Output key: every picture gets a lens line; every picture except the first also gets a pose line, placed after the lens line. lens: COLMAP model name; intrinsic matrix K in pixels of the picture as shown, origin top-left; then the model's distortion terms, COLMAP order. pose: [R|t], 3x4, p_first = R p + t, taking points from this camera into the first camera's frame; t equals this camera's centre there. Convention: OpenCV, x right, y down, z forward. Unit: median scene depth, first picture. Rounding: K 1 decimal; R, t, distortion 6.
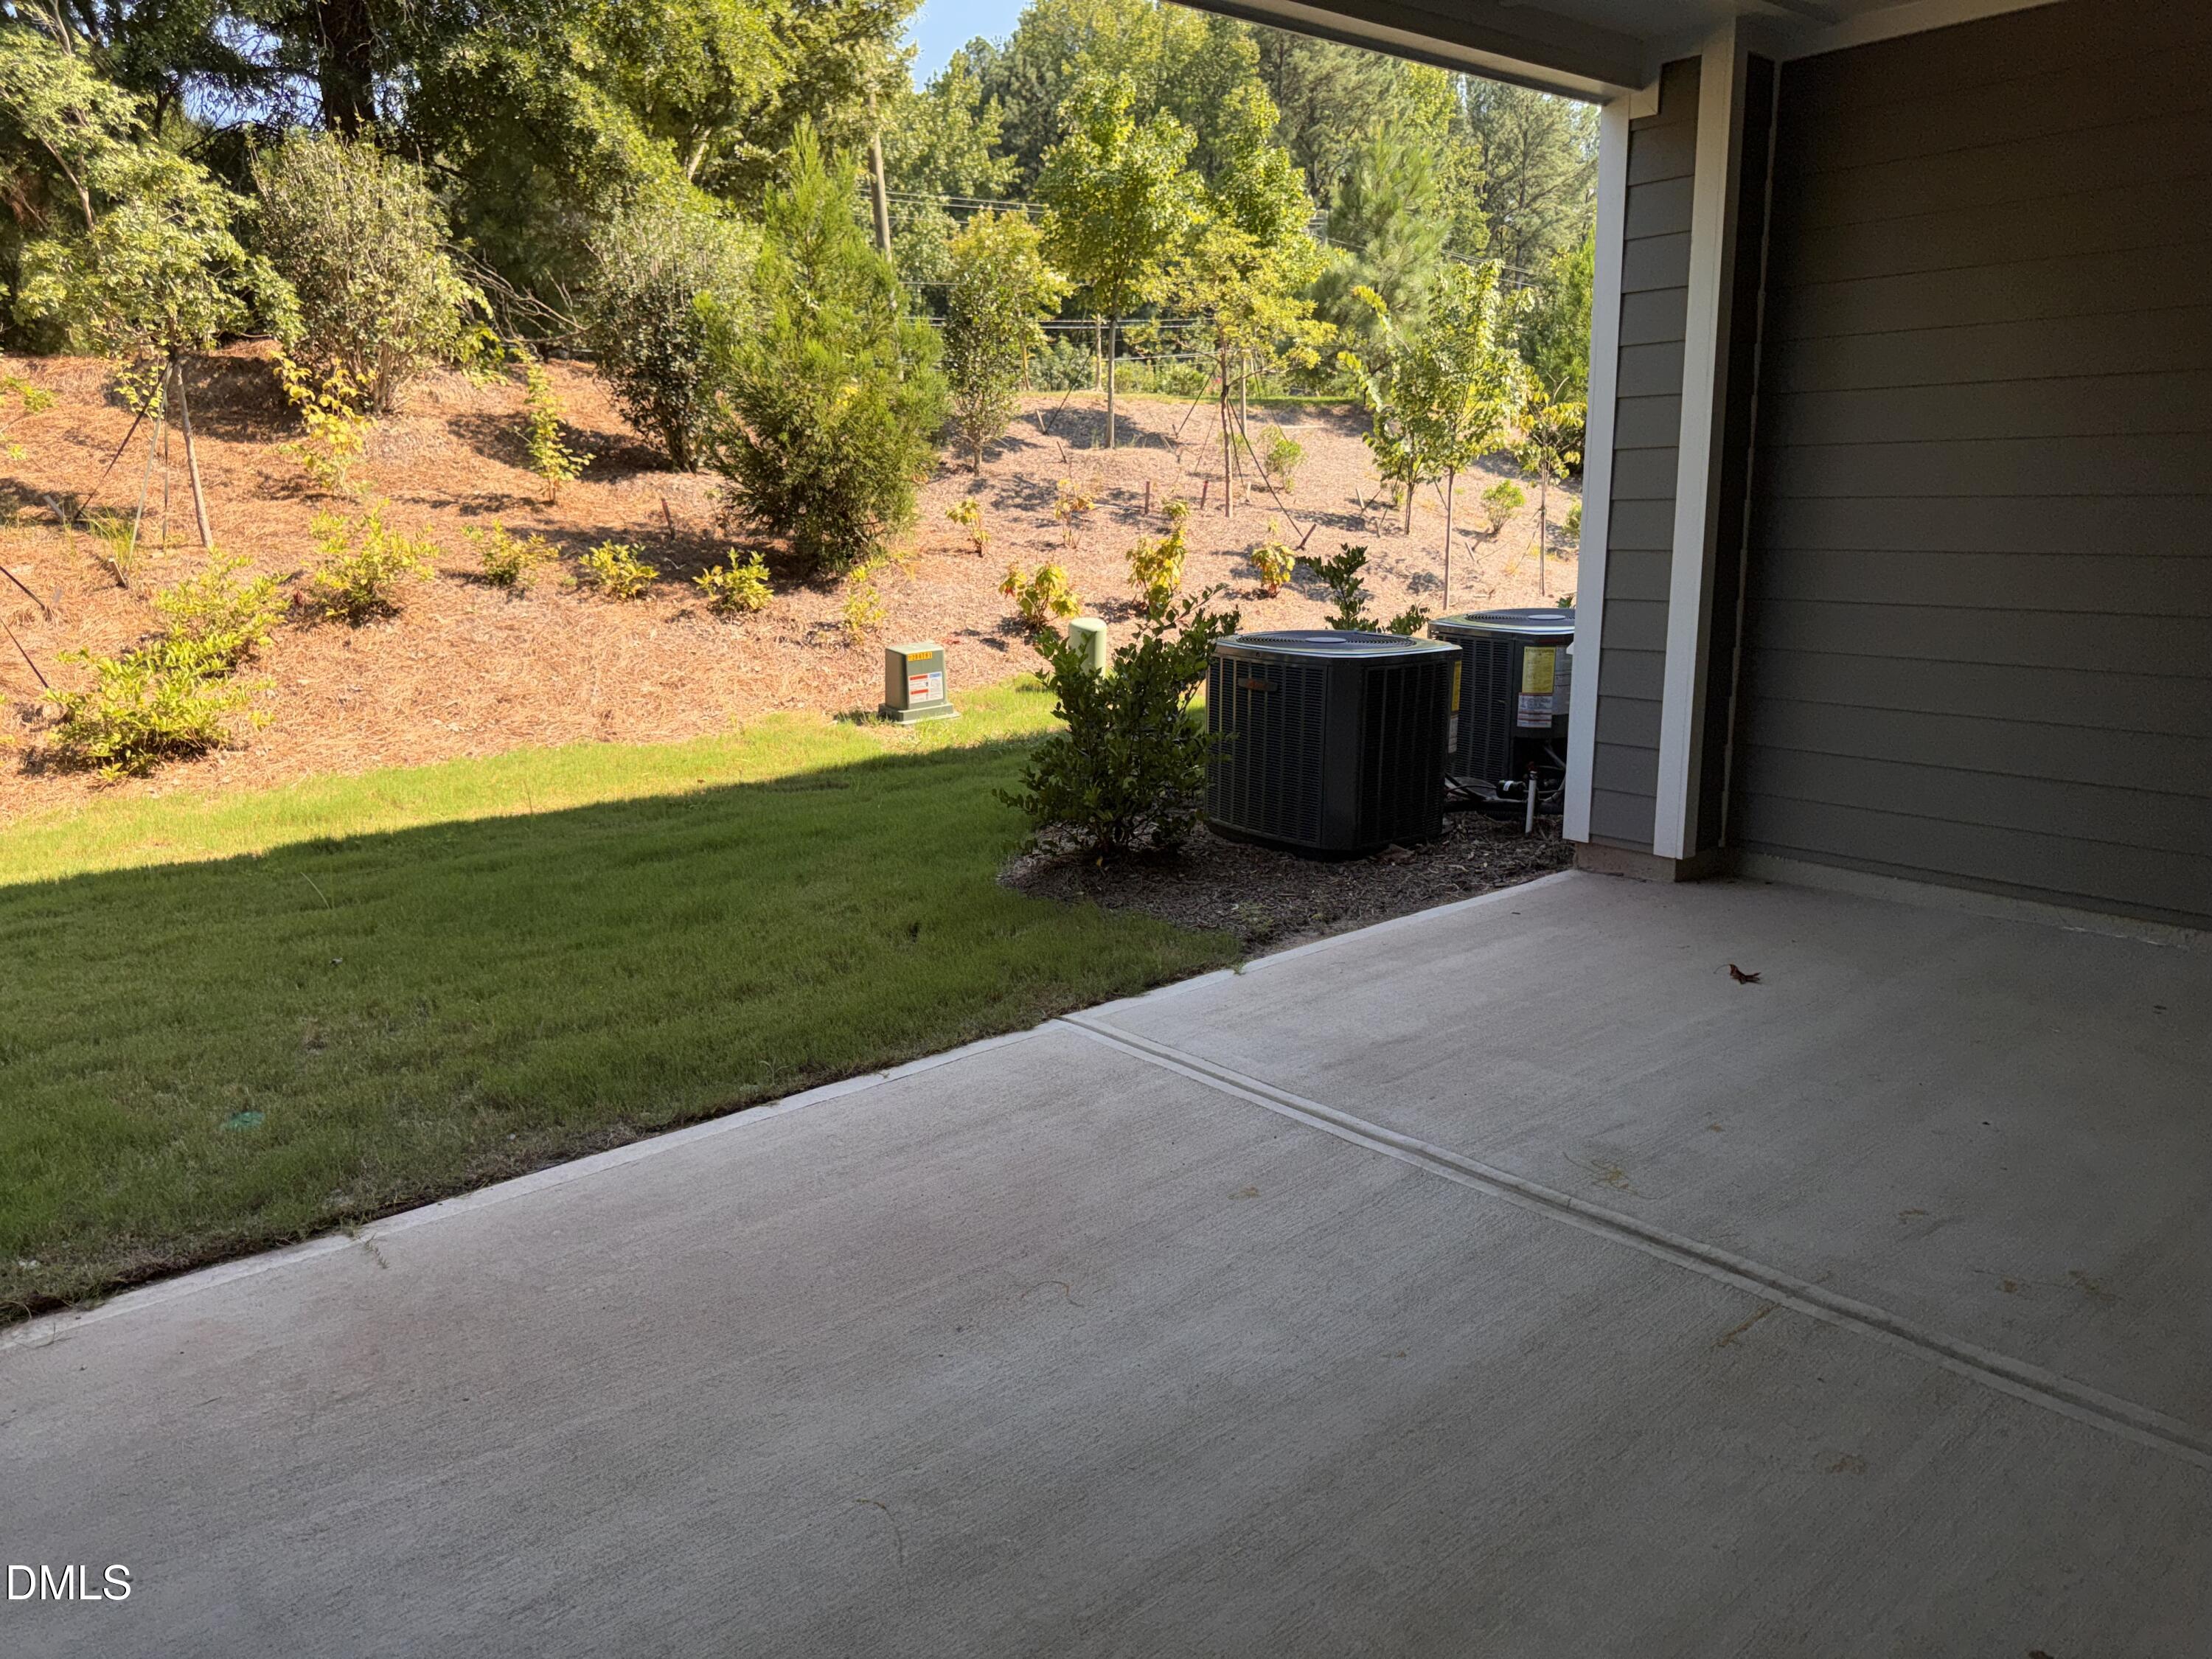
lens RADIAL K [[1510.7, 0, 1106.3], [0, 1510.7, 866.4], [0, 0, 1]] dist [0.147189, -0.234852]
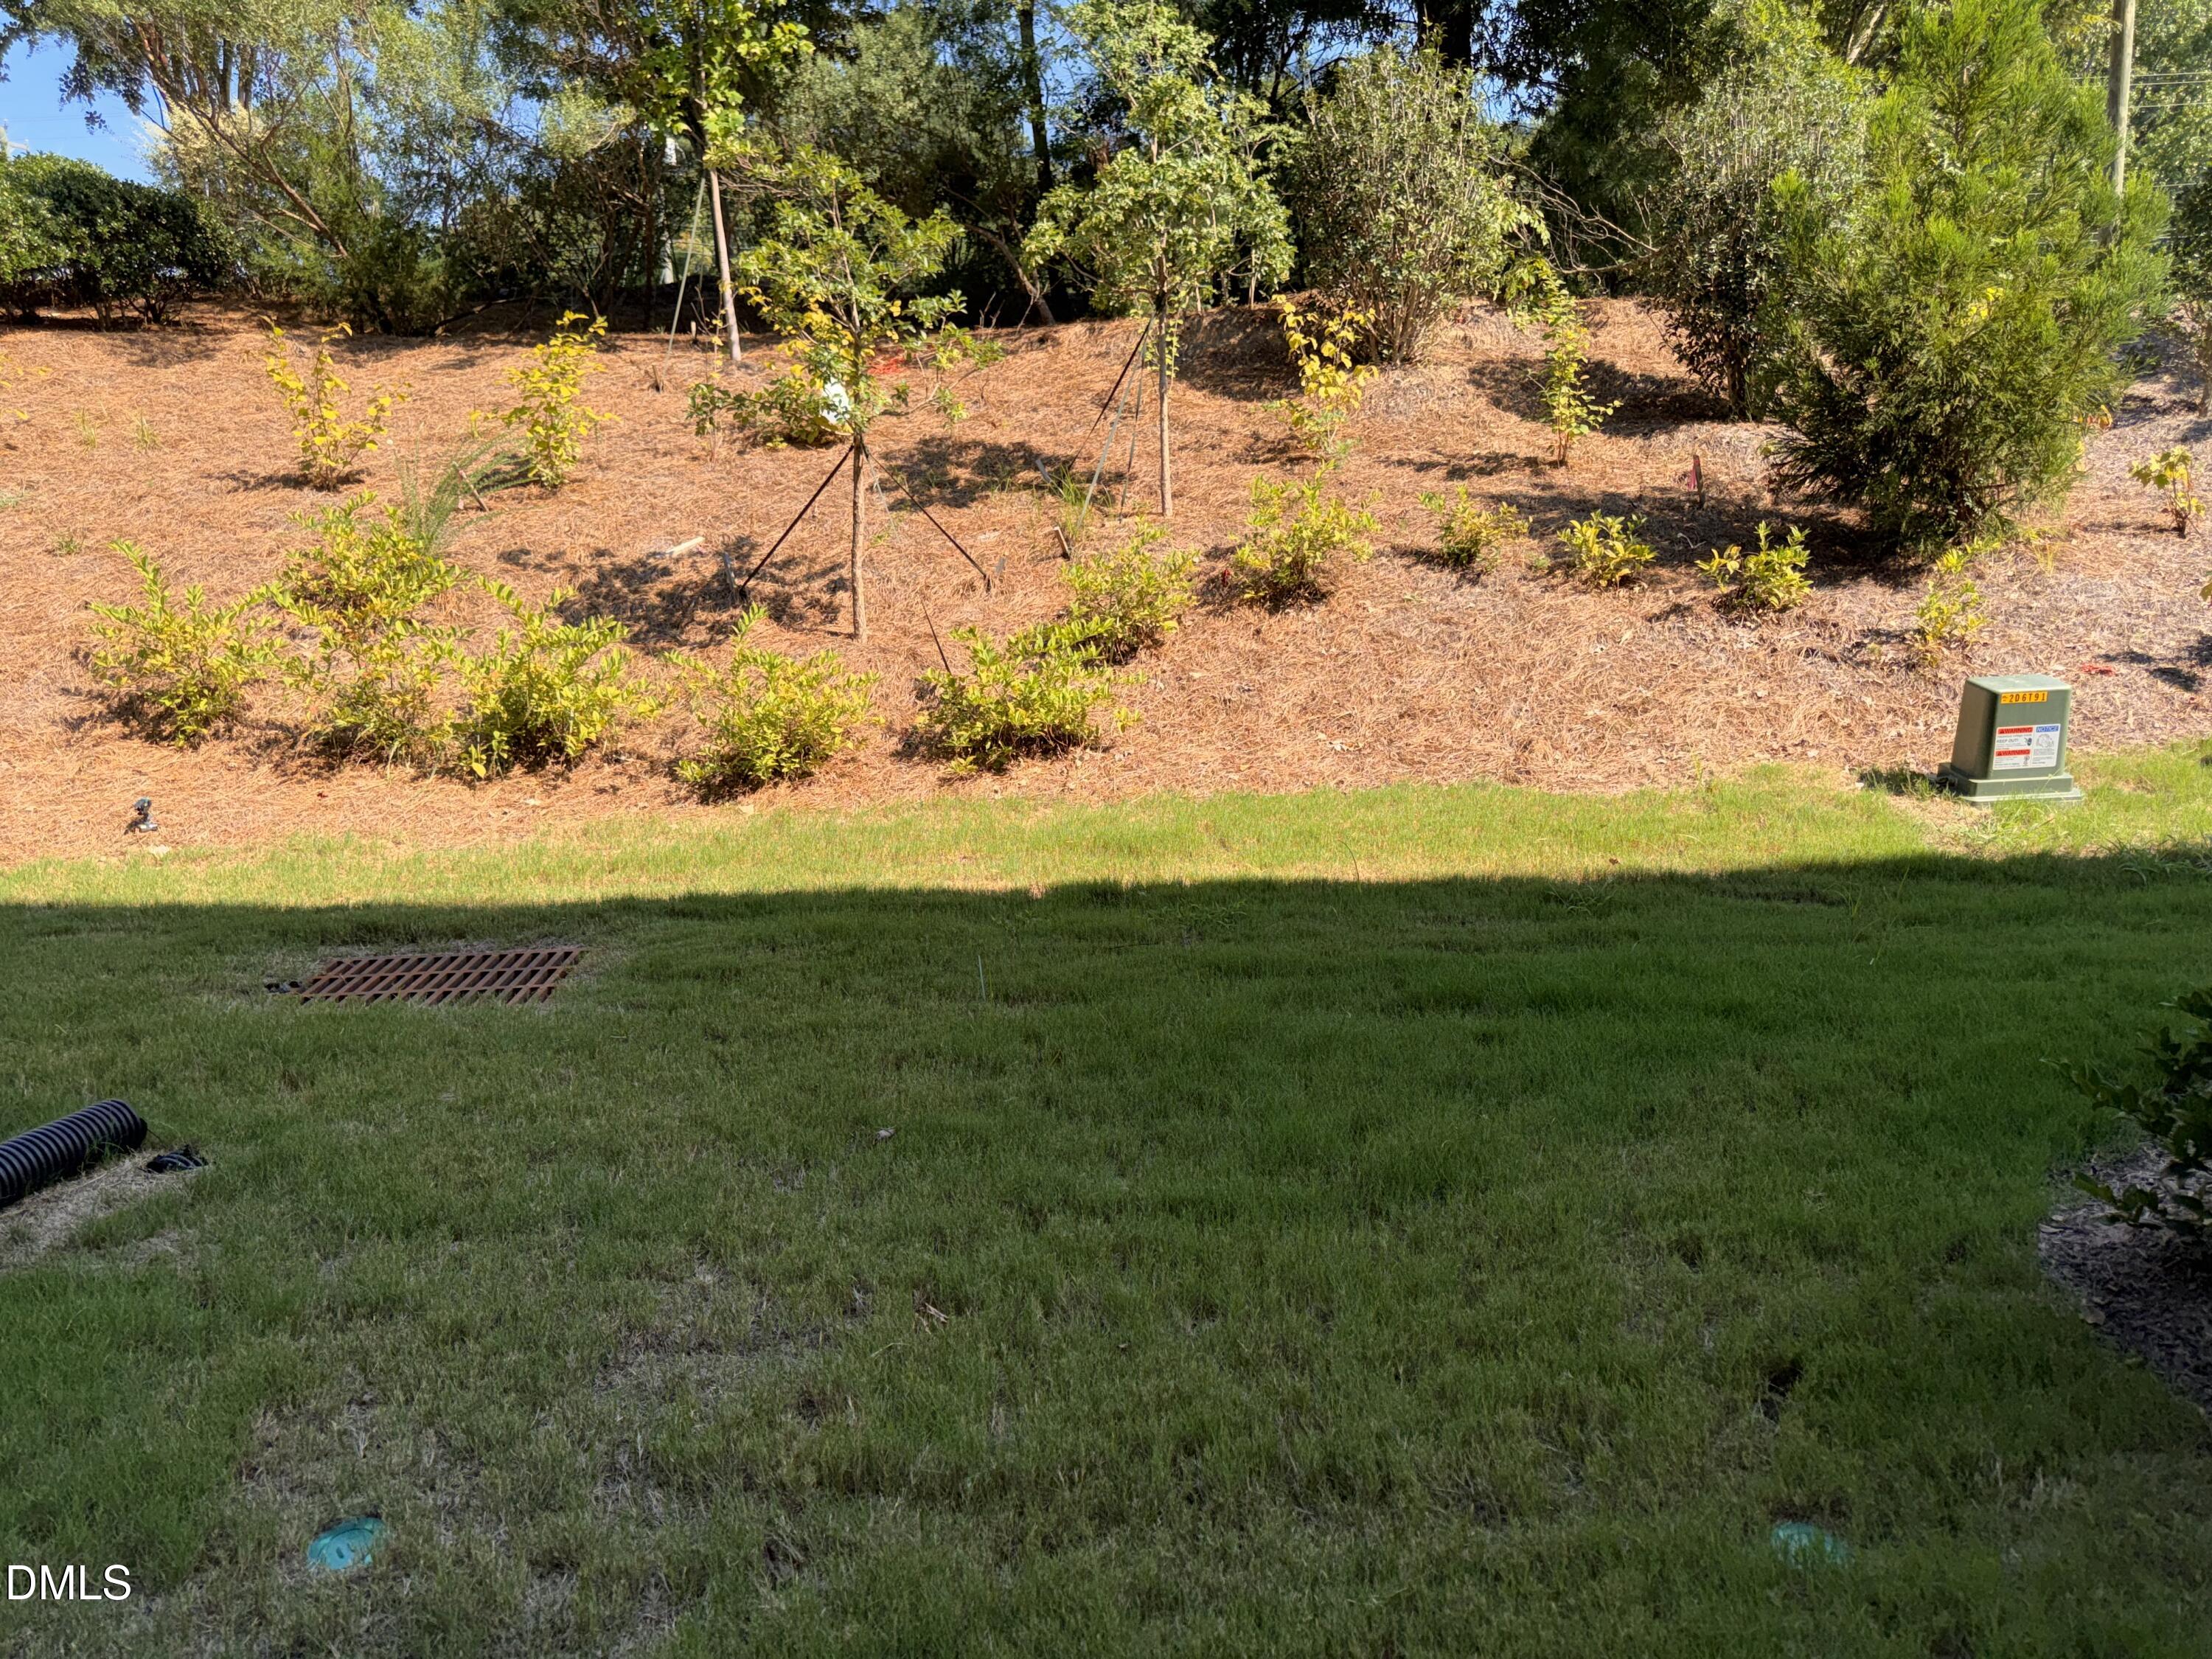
lens RADIAL K [[1544.2, 0, 1102.4], [0, 1544.2, 861.9], [0, 0, 1]] dist [0.034584, -0.052225]
pose [[0.770450, 0.154282, -0.618550, -0.007992], [-0.142627, 0.987394, 0.068630, -0.055010], [0.621341, 0.035346, 0.782742, 0.238138]]
